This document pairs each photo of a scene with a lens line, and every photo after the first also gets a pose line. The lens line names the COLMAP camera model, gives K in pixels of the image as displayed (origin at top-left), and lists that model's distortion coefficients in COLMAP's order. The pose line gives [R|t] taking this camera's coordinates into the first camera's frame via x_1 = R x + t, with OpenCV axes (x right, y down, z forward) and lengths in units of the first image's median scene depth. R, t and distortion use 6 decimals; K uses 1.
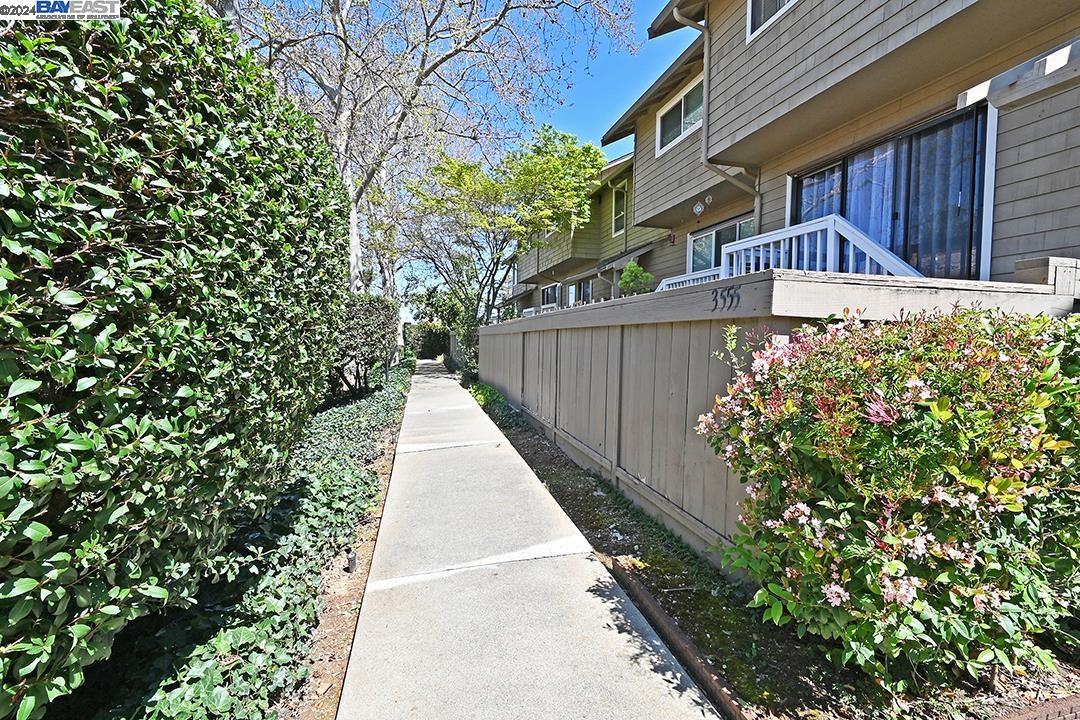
lens RADIAL K [[470.5, 0, 540.0], [0, 470.5, 360.0], [0, 0, 1]] dist [-0.001344, -0.000121]
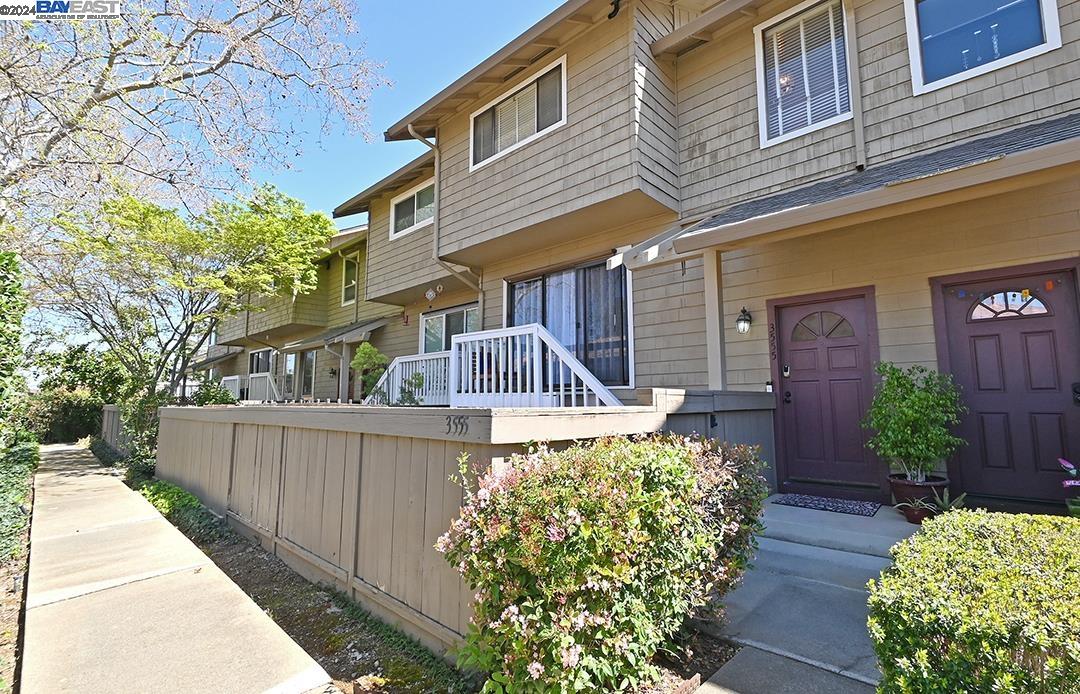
lens RADIAL K [[496.2, 0, 540.0], [0, 496.2, 347.0], [0, 0, 1]] dist [0.011071, -0.009333]
pose [[0.855134, 0.041532, 0.516740, -0.056728], [0.034443, 0.990032, -0.136569, -0.087515], [-0.517261, 0.134583, 0.845180, -0.134499]]
